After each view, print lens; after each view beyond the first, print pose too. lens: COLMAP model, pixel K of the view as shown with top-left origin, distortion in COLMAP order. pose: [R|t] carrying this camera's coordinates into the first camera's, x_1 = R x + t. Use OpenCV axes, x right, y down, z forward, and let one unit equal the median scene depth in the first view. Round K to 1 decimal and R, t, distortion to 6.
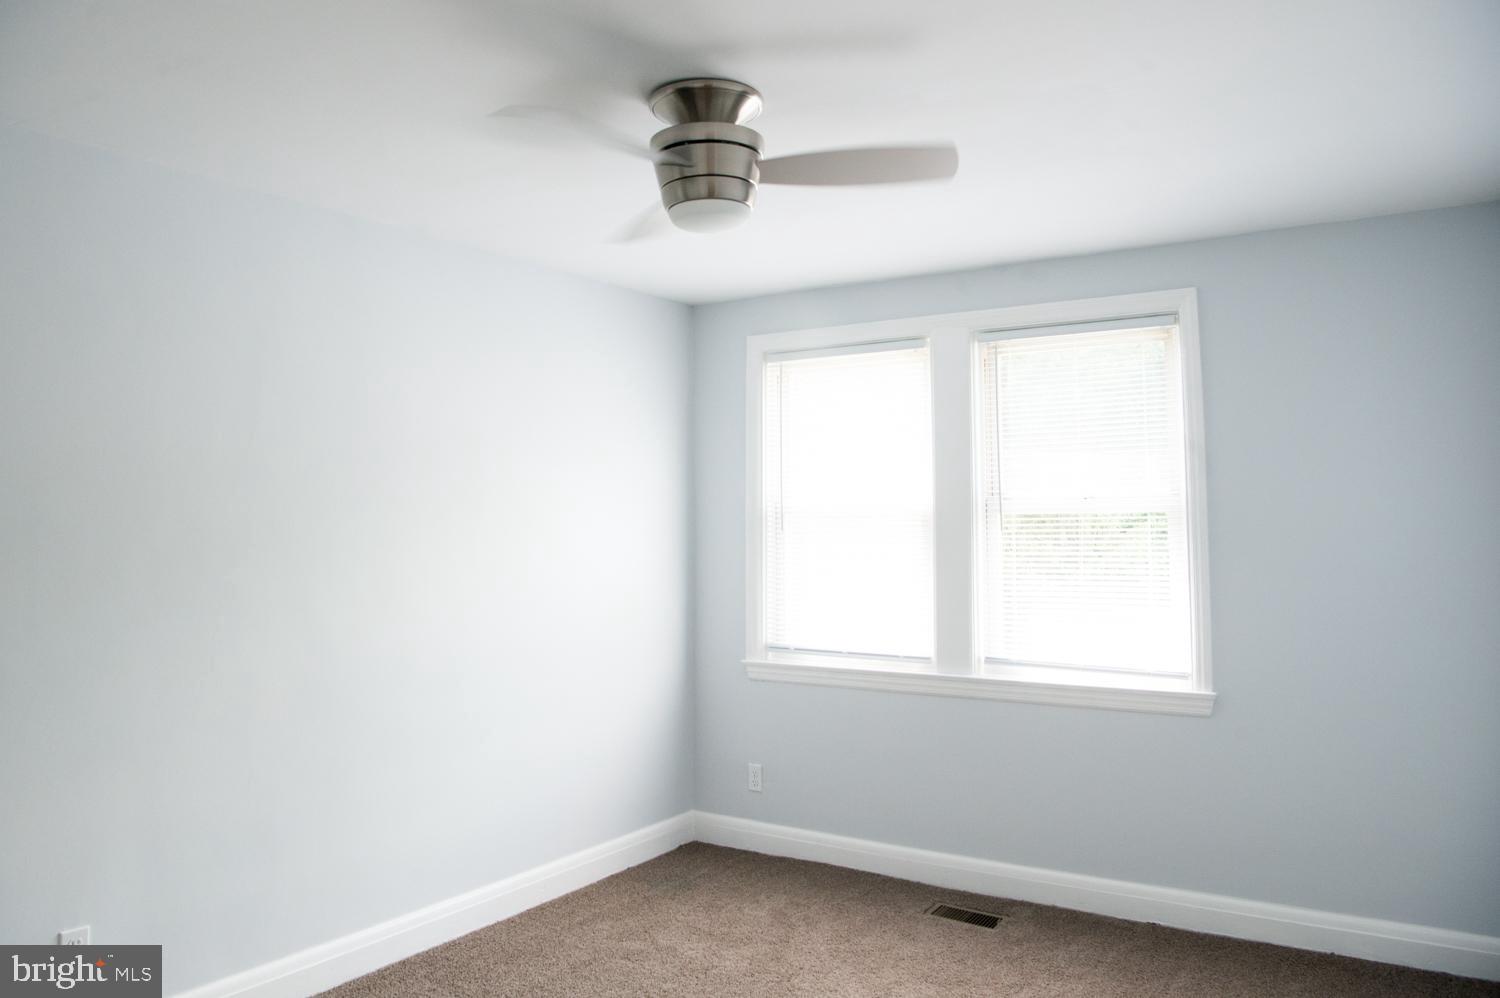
lens RADIAL K [[1077.5, 0, 750.1], [0, 1077.5, 495.1], [0, 0, 1]] dist [-0.059118, 0.002379]
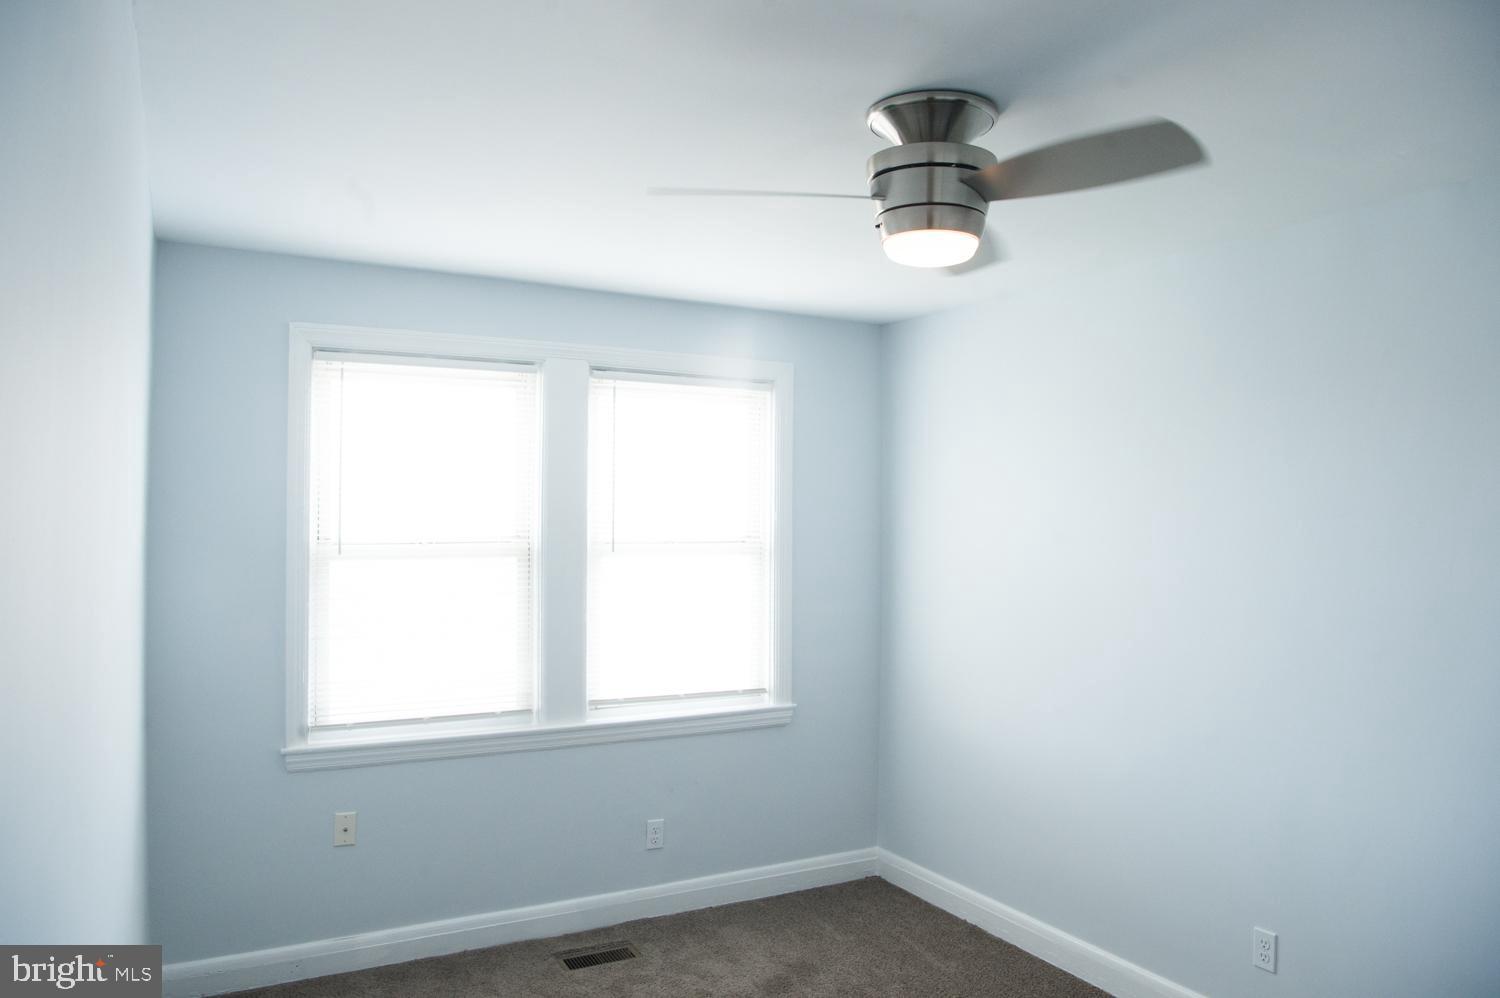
lens RADIAL K [[1077.5, 0, 765.6], [0, 1077.5, 498.1], [0, 0, 1]] dist [-0.059118, 0.002379]
pose [[0.478710, 0.047819, 0.876670, -0.501428], [-0.009825, 0.998745, -0.049113, 0.012330], [-0.877918, 0.014898, 0.478579, 0.350146]]
